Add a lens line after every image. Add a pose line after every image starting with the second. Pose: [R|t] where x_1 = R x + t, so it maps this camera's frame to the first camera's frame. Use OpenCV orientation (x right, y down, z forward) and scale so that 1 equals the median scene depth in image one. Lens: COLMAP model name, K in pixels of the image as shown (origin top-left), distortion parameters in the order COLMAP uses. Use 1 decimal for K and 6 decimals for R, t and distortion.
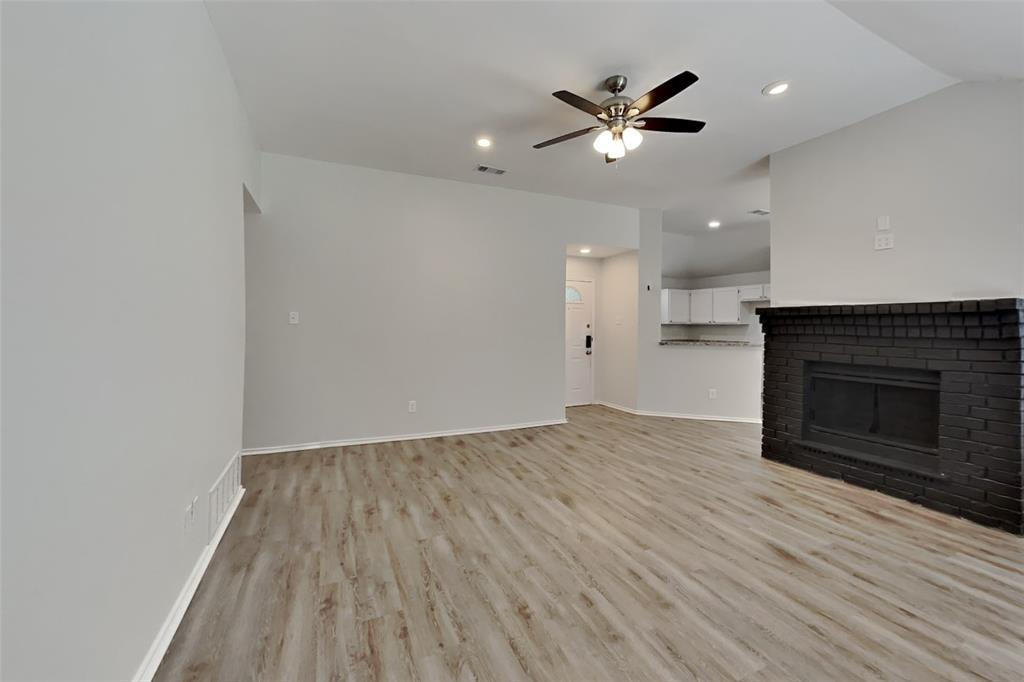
lens RADIAL K [[389.1, 0, 523.7], [0, 389.1, 332.7], [0, 0, 1]] dist [0.000195, -0.000001]
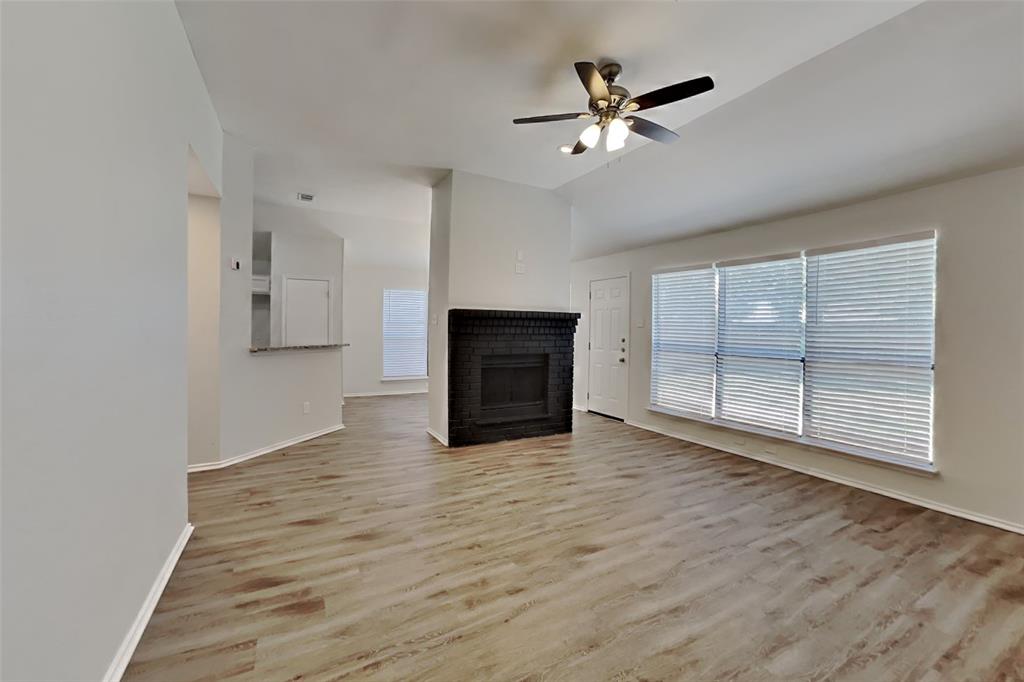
lens RADIAL K [[389.1, 0, 523.7], [0, 389.1, 332.7], [0, 0, 1]] dist [0.000195, -0.000001]
pose [[-0.073752, 0.011370, 0.997212, -0.639288], [-0.008680, 0.999890, -0.012043, 0.017900], [-0.997239, -0.009544, -0.073645, 1.172619]]
